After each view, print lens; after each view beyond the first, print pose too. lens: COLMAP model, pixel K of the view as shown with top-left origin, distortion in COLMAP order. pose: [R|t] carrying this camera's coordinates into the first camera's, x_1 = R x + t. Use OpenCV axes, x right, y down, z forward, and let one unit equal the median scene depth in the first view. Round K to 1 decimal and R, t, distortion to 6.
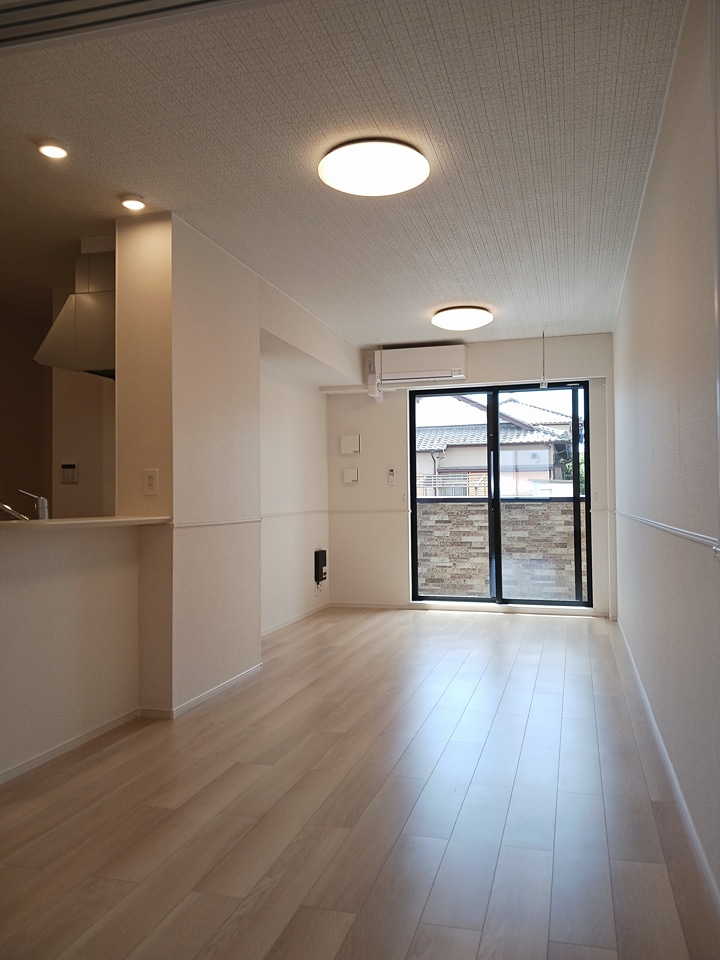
lens RADIAL K [[755.2, 0, 351.5], [0, 755.2, 481.6], [0, 0, 1]] dist [0.045044, -0.008529]
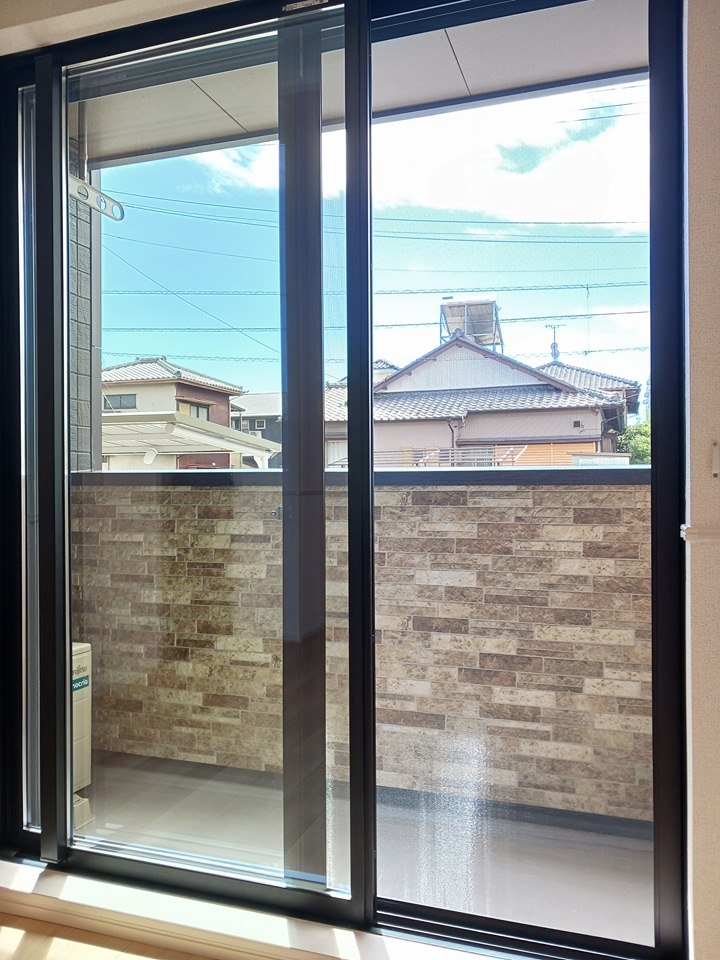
lens RADIAL K [[755.2, 0, 351.5], [0, 755.2, 481.6], [0, 0, 1]] dist [0.045044, -0.008529]
pose [[0.997957, -0.000235, -0.063886, 0.197949], [0.002040, 0.999601, 0.028178, 0.015653], [0.063854, -0.028251, 0.997559, 0.654549]]
